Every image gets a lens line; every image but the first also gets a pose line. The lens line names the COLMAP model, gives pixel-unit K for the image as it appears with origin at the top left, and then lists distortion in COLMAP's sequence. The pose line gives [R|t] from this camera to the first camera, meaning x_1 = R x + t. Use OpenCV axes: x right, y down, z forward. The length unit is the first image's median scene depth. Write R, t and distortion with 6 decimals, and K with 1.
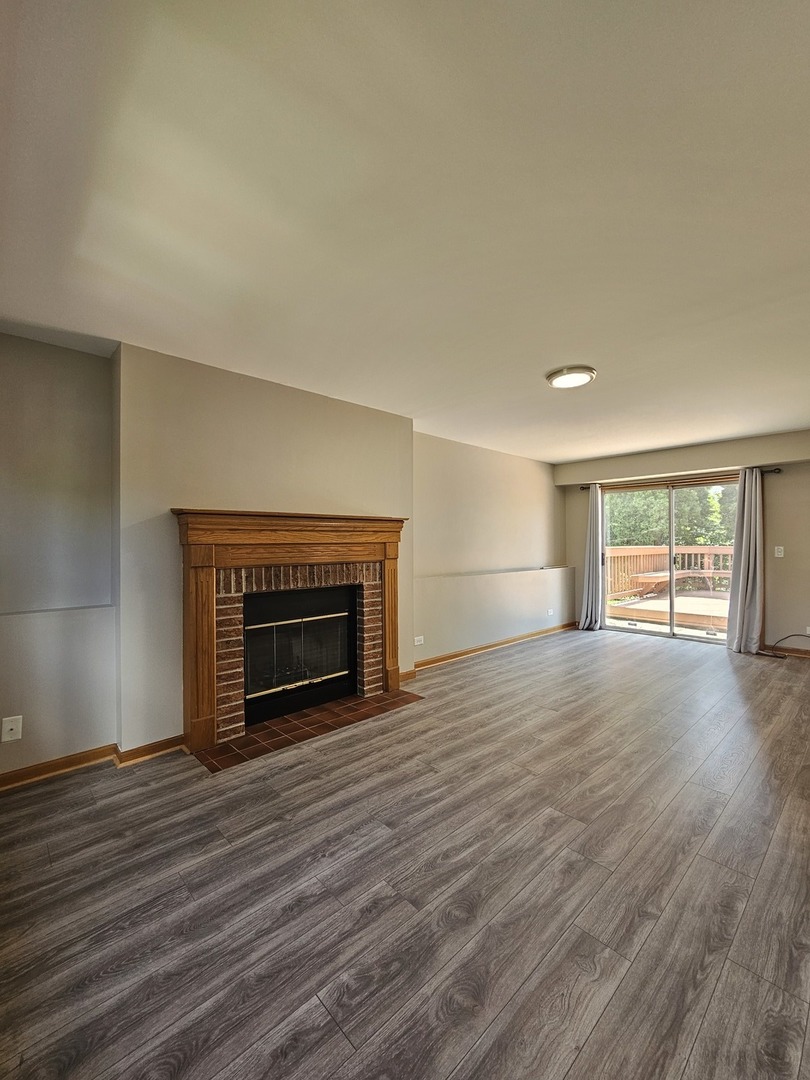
lens RADIAL K [[446.7, 0, 405.2], [0, 446.7, 537.2], [0, 0, 1]] dist [-0.006759, 0.000845]
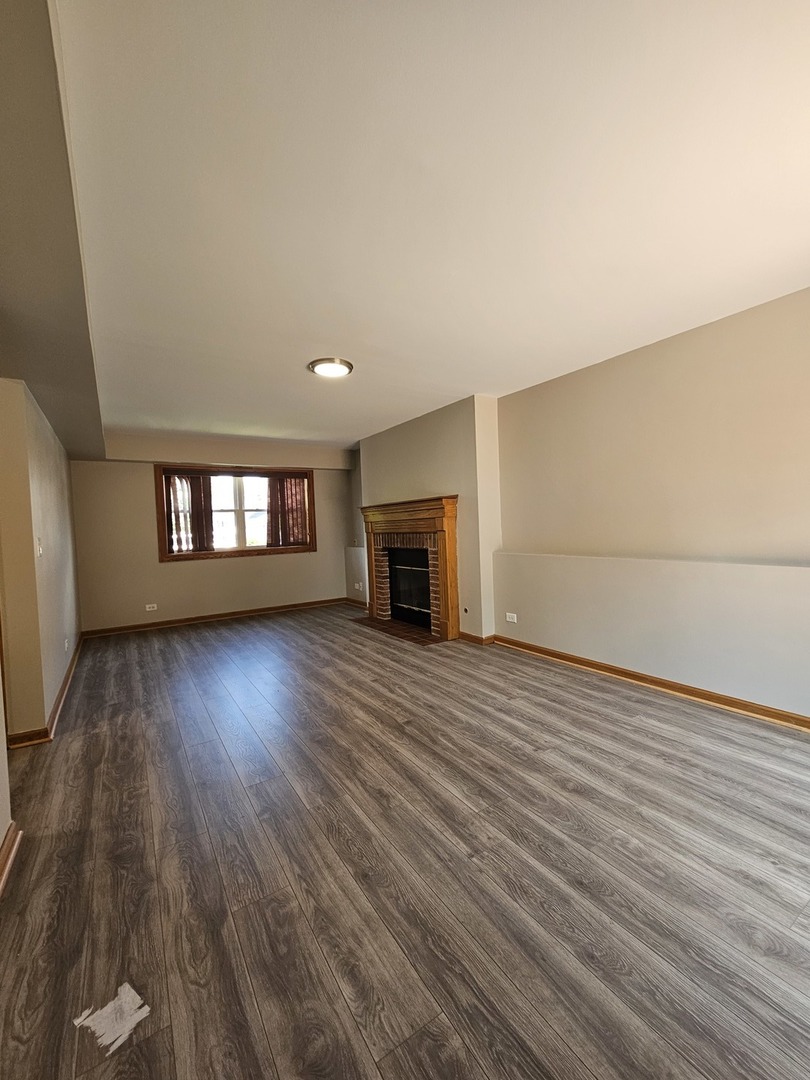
lens RADIAL K [[451.5, 0, 402.3], [0, 451.5, 527.8], [0, 0, 1]] dist [-0.000295, 0.008926]
pose [[-0.190539, 0.015803, -0.981552, 1.595203], [0.050605, 0.998699, 0.006255, 0.036786], [0.980374, -0.048480, -0.191091, 1.518434]]
